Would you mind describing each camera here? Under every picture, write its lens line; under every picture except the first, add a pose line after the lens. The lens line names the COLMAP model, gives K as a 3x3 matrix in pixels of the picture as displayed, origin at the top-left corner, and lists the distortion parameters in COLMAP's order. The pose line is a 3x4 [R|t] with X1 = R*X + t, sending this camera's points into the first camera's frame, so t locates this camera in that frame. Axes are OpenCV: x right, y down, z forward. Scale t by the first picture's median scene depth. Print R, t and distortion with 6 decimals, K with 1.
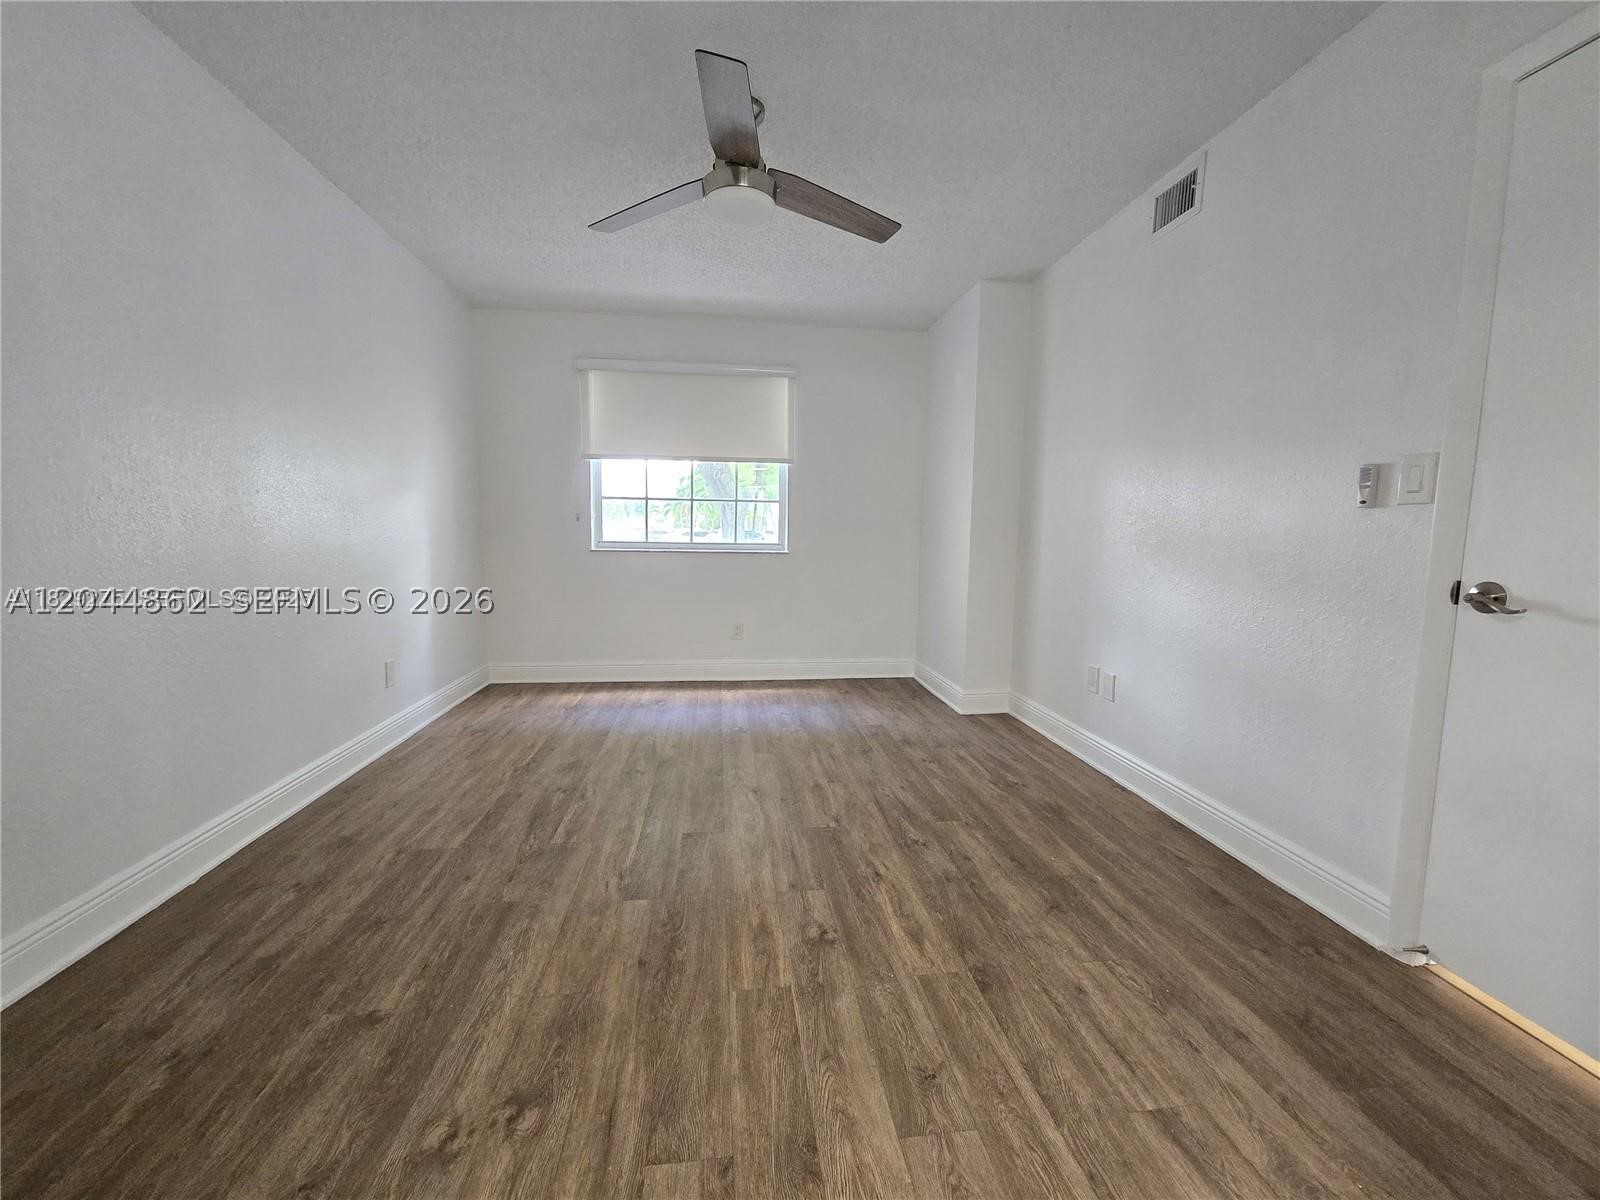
lens RADIAL K [[656.2, 0, 800.7], [0, 656.2, 601.9], [0, 0, 1]] dist [-0.007103, 0.002733]
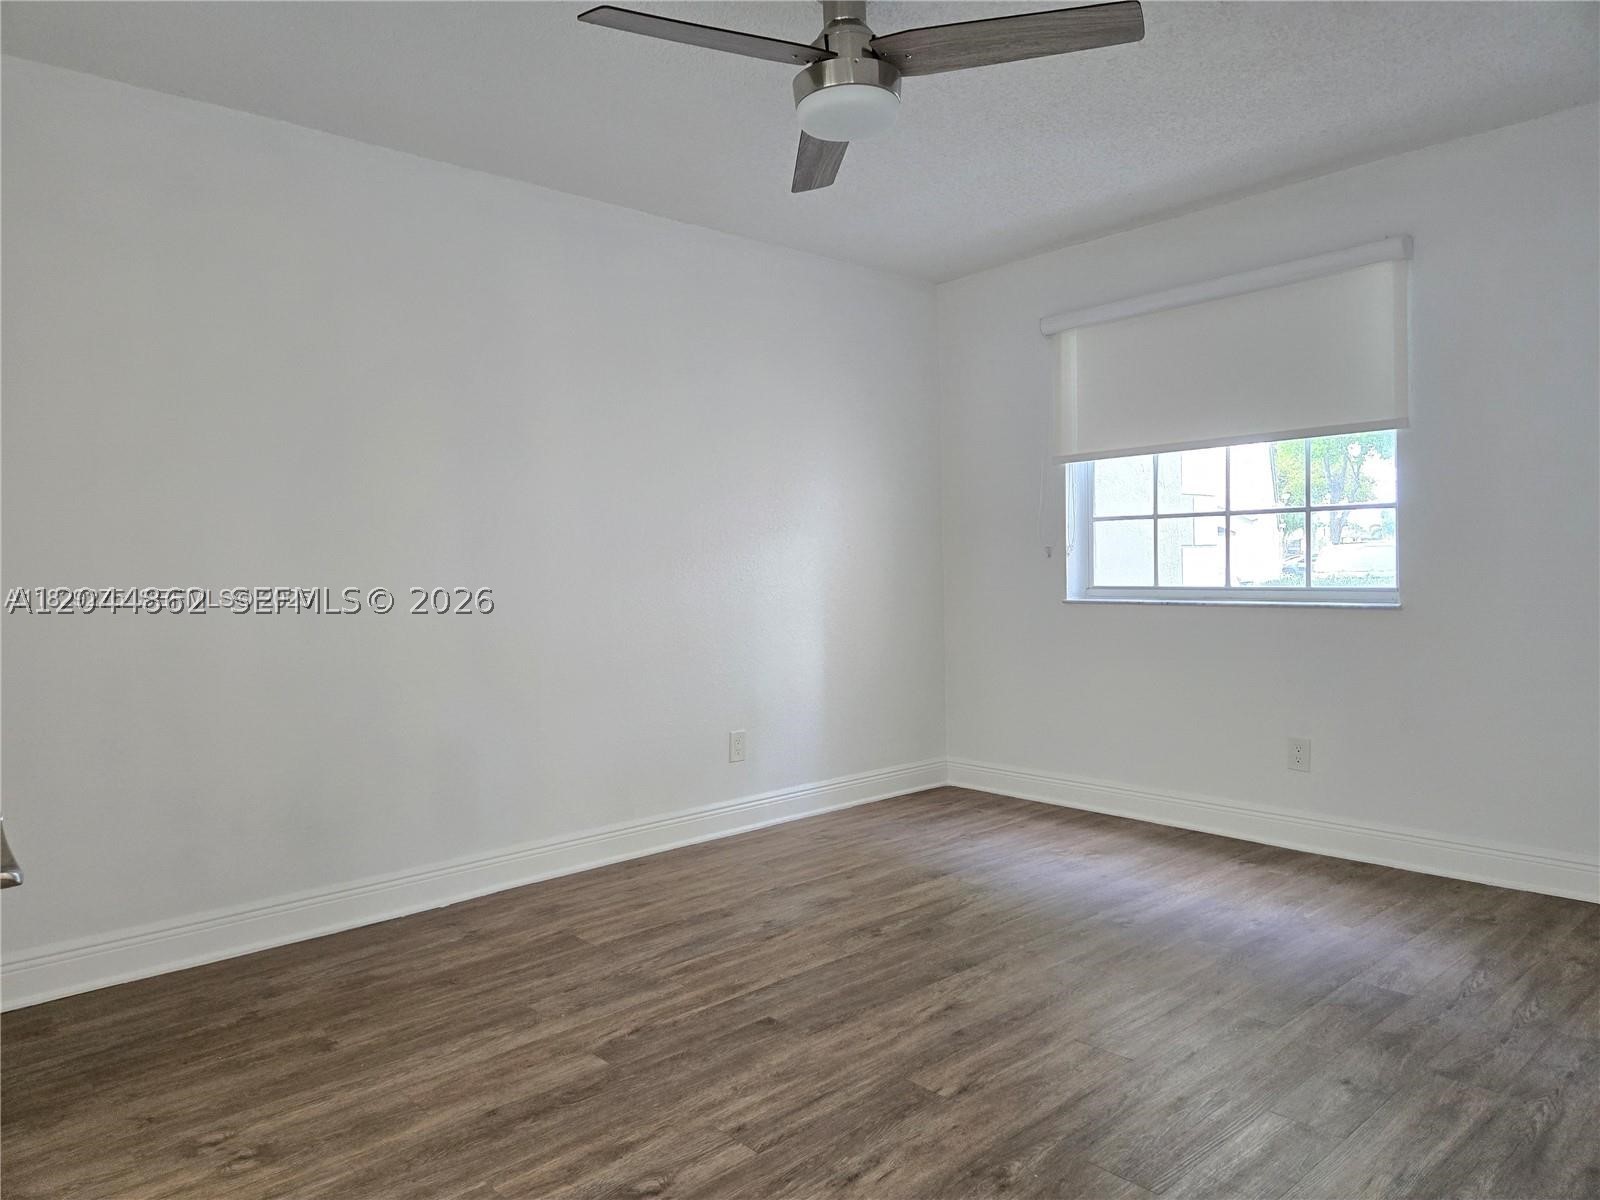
lens RADIAL K [[1068.1, 0, 803.5], [0, 1068.1, 589.4], [0, 0, 1]] dist [0.035675, -0.025202]
pose [[0.581474, -0.005344, -0.813547, 0.812594], [-0.059621, 0.997010, -0.049163, -0.046750], [0.811377, 0.077091, 0.579417, 0.356726]]
